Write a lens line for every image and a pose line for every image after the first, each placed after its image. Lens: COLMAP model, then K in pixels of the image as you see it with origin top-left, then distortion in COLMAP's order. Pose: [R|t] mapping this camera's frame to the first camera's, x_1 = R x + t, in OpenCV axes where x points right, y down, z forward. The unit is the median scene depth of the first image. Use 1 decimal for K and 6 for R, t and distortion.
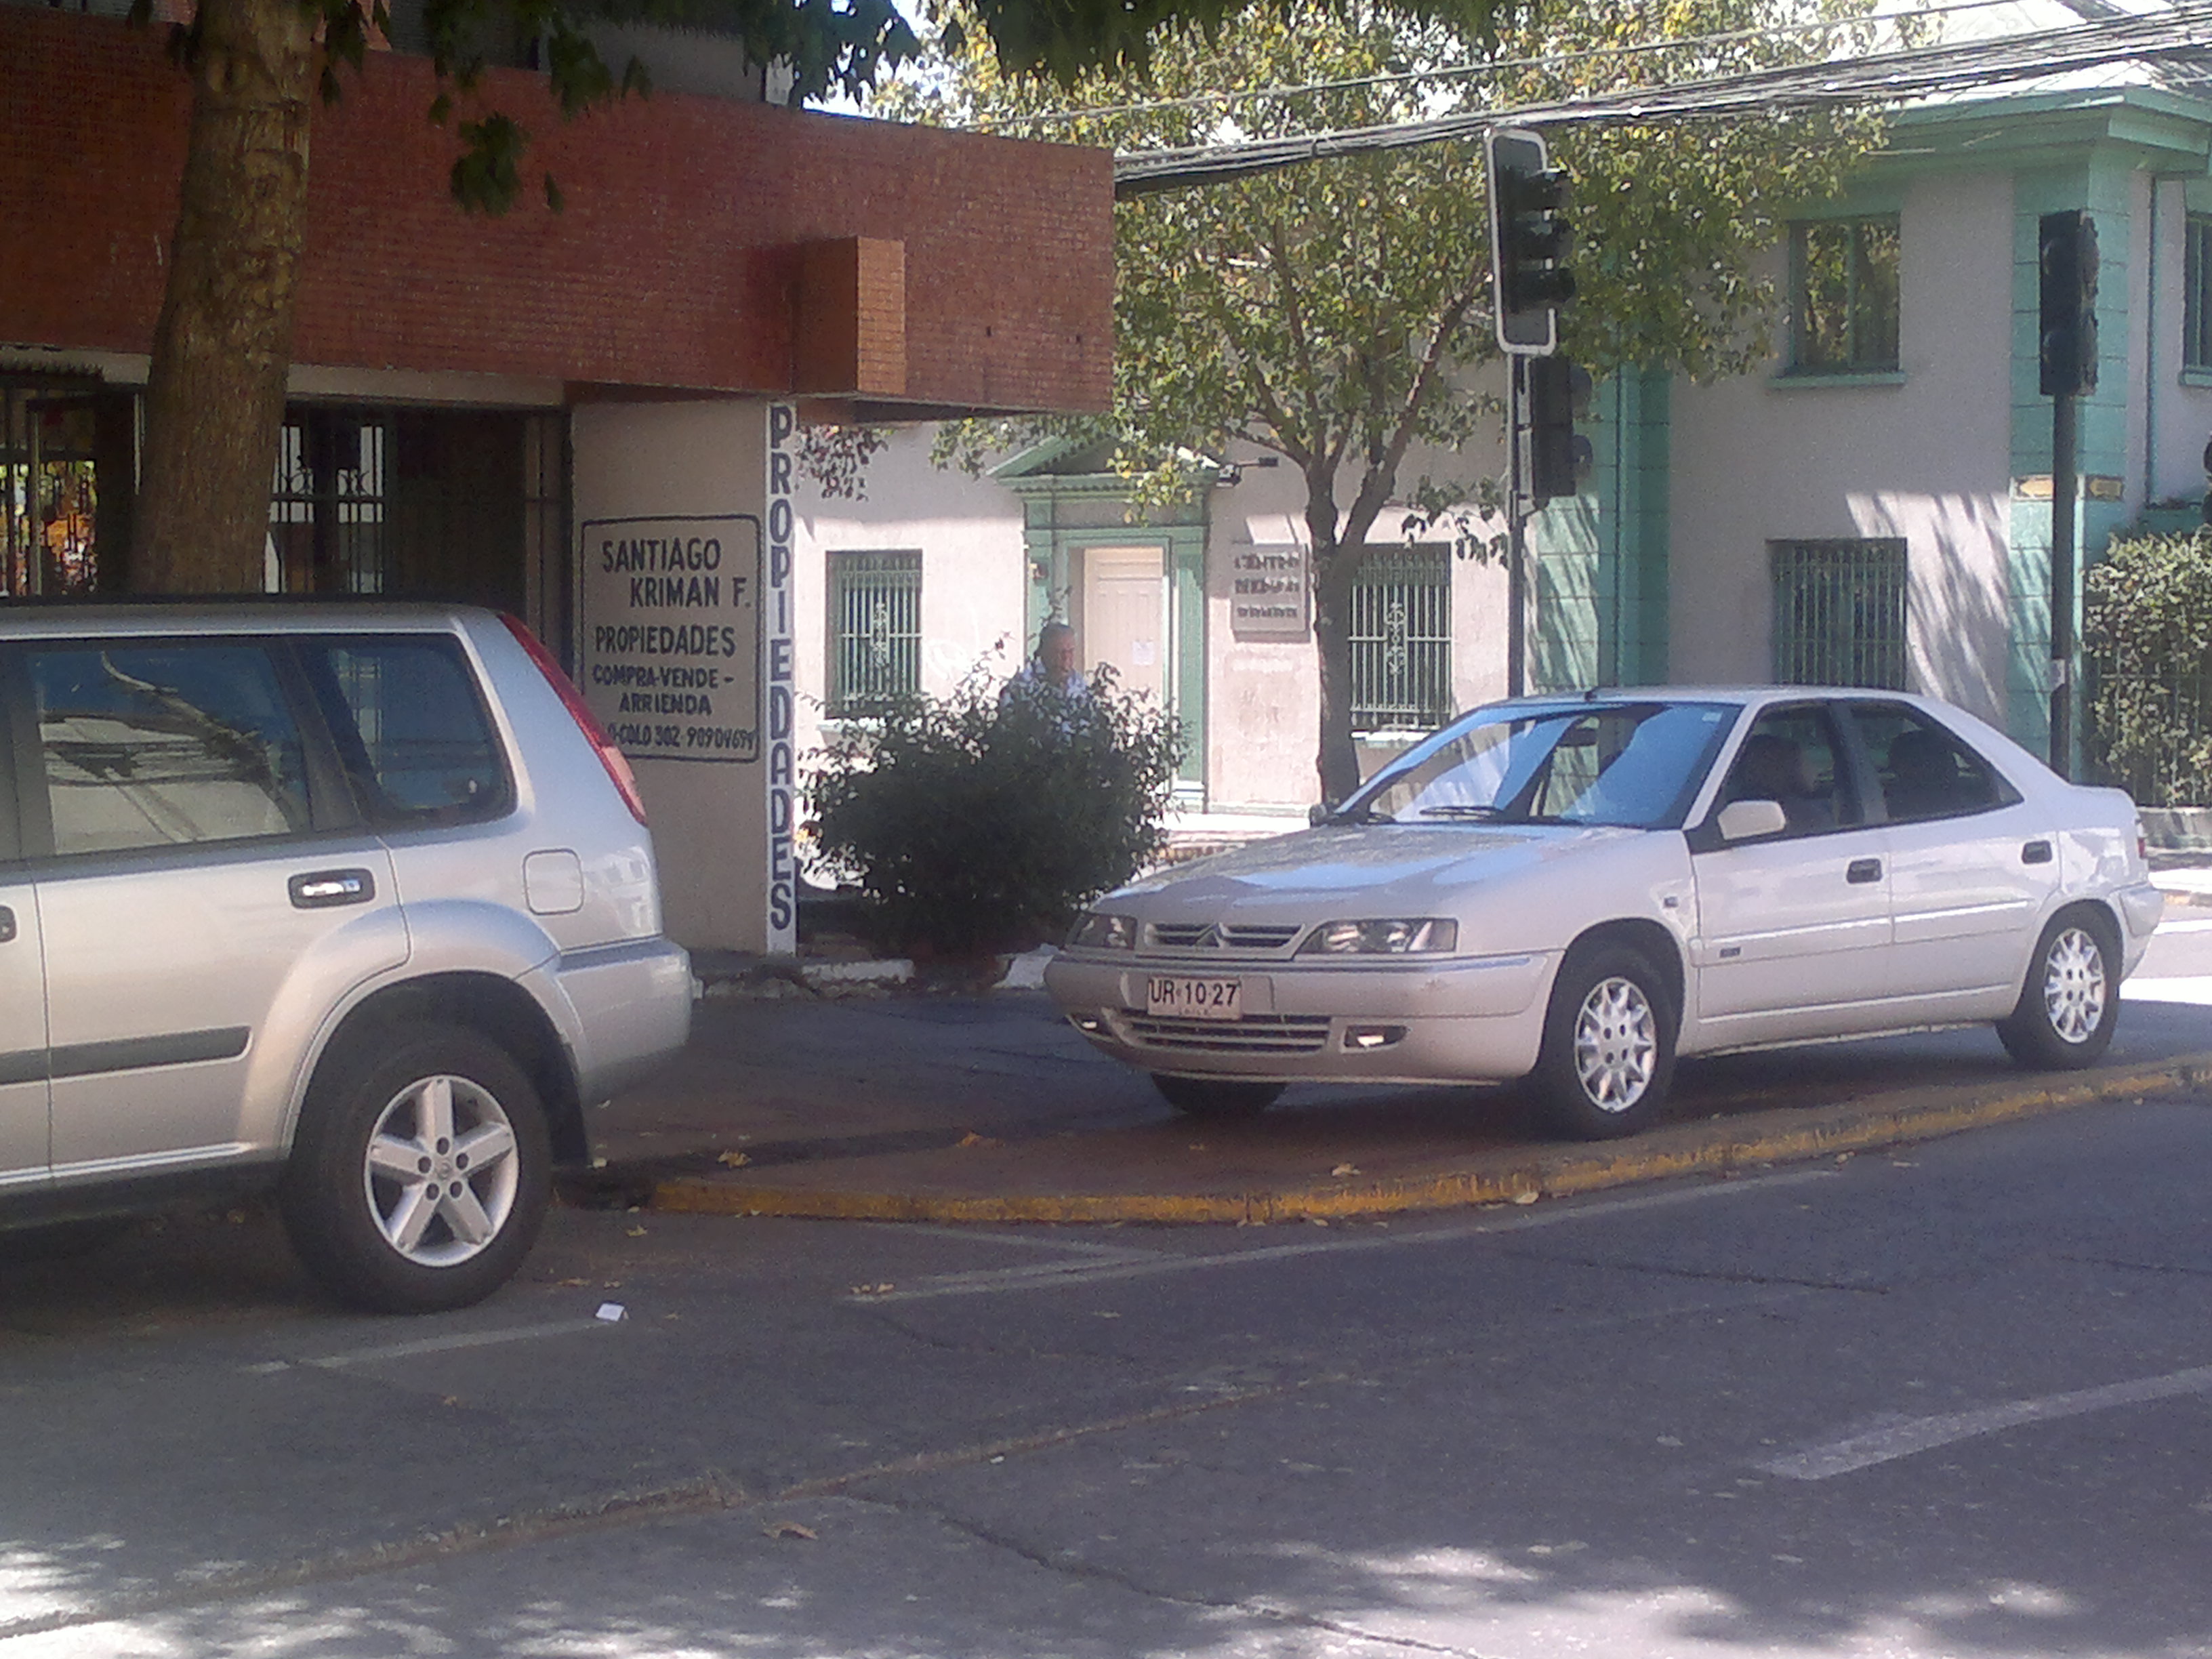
lens RADIAL K [[4291.1, 0, 1106.0], [0, 4291.1, 829.5], [0, 0, 1]] dist [-0.222294, 2.326144]
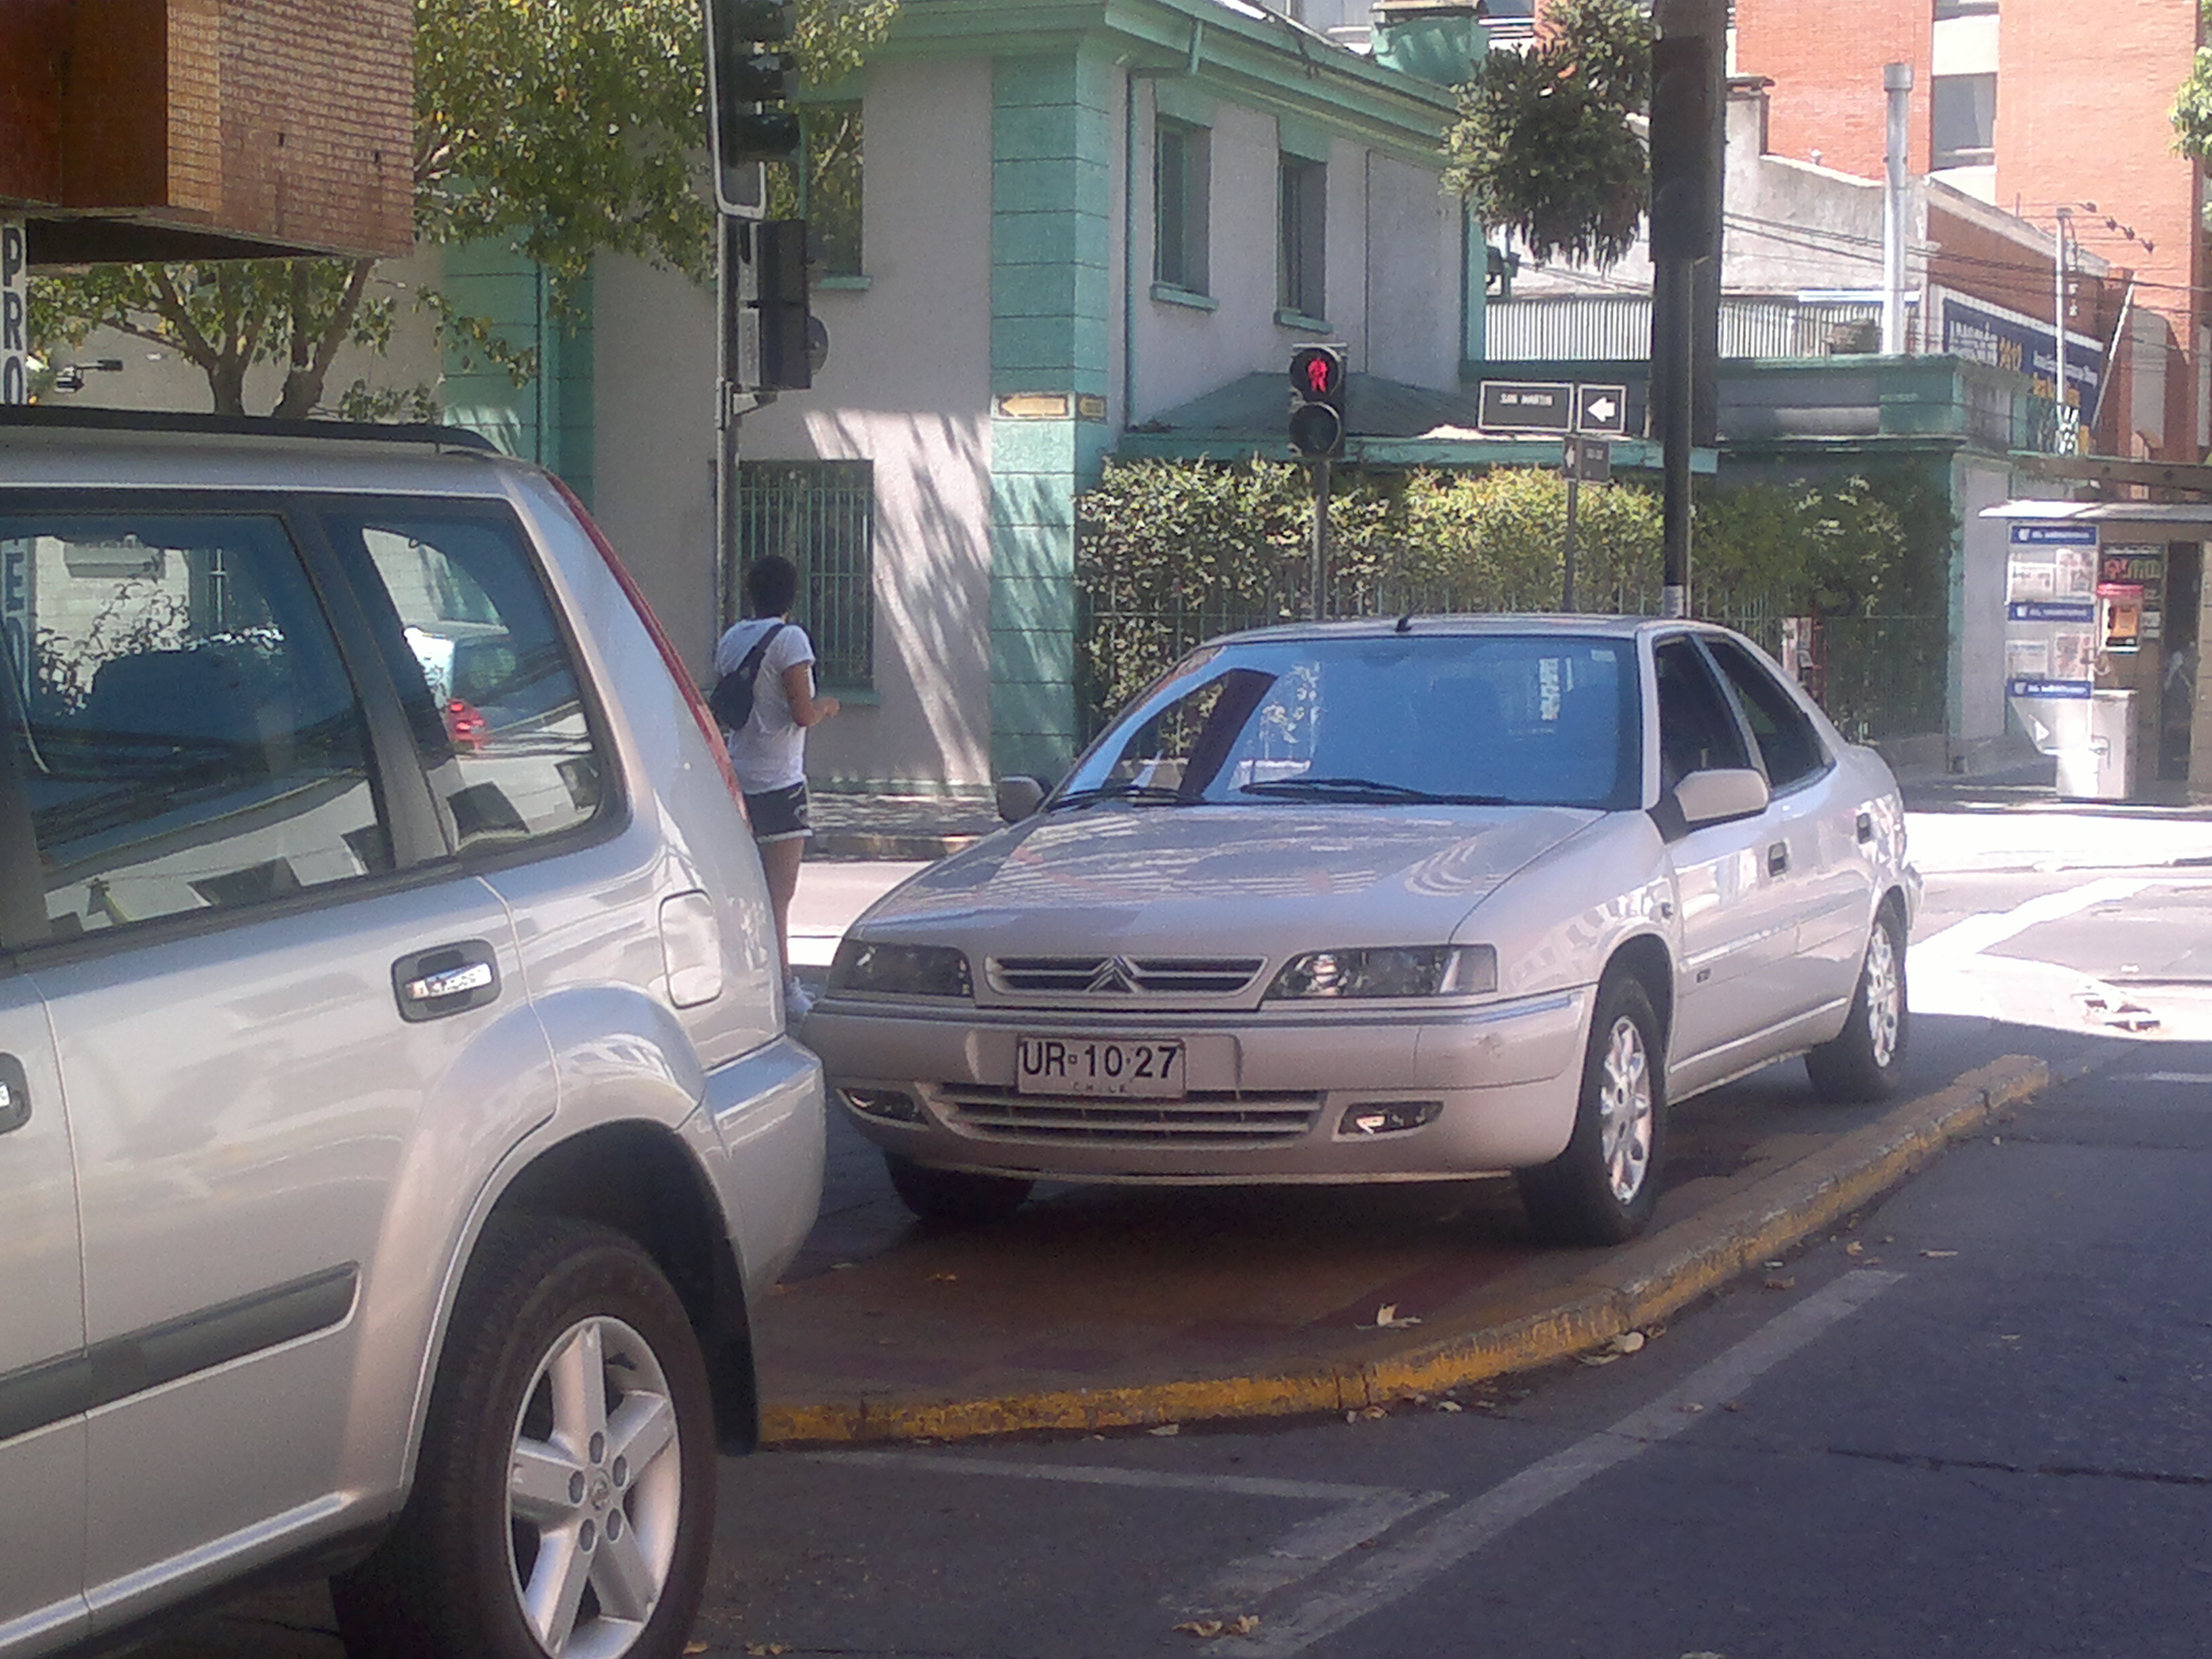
lens RADIAL K [[4291.1, 0, 1106.0], [0, 4291.1, 829.5], [0, 0, 1]] dist [-0.222294, 2.326144]
pose [[0.938063, -0.015167, 0.346132, -0.130391], [0.010653, 0.999832, 0.014940, -0.005392], [-0.346300, -0.010327, 0.938067, 0.218632]]
